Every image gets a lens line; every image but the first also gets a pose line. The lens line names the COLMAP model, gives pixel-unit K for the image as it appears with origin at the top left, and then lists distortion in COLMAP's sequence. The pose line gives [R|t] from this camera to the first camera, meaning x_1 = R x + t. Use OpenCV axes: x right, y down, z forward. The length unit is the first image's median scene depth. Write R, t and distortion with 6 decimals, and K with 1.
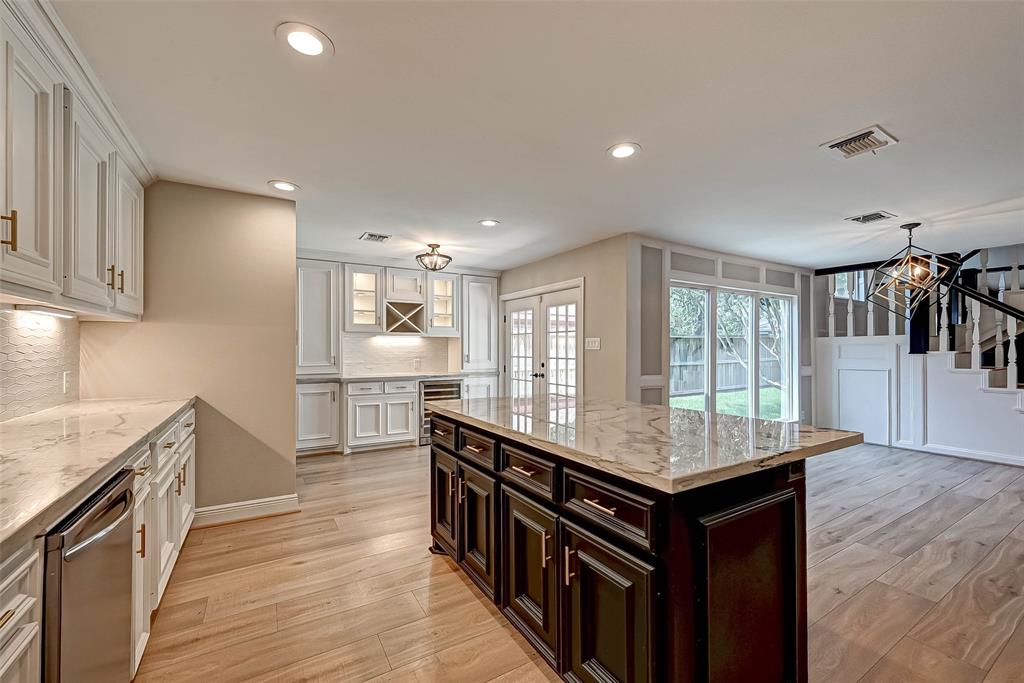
lens RADIAL K [[413.6, 0, 517.5], [0, 413.6, 346.9], [0, 0, 1]] dist [-0.000297, -0.000594]
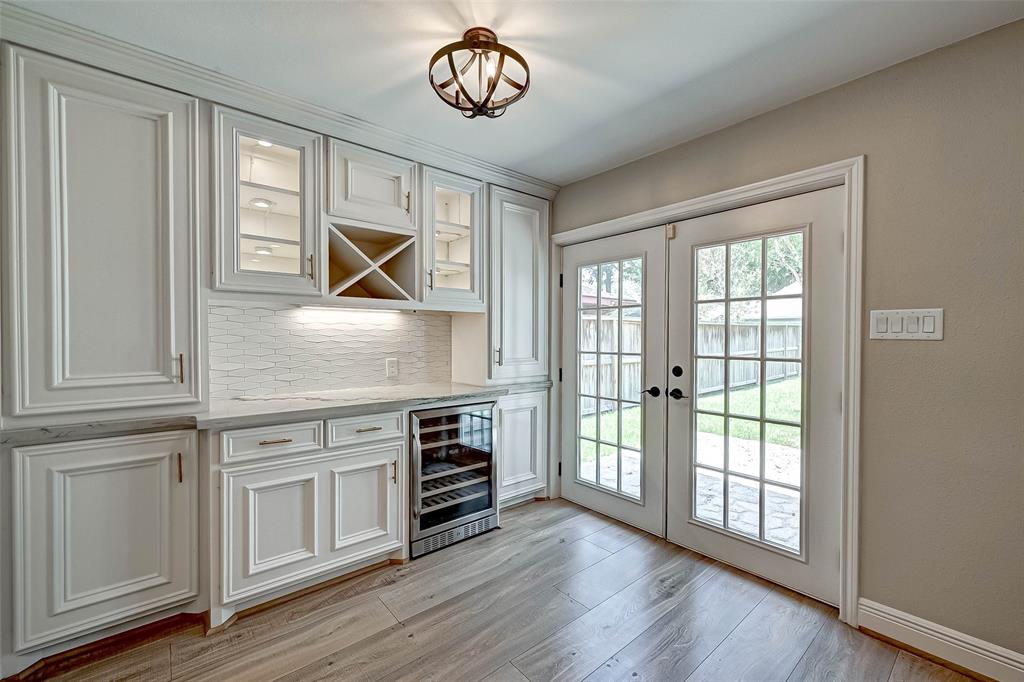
lens RADIAL K [[413.6, 0, 511.2], [0, 413.6, 343.4], [0, 0, 1]] dist [-0.000297, -0.000594]
pose [[0.988820, 0.001244, 0.149109, -0.196620], [-0.004075, 0.999817, 0.018684, 0.003510], [-0.149058, -0.019083, 0.988644, 0.557181]]
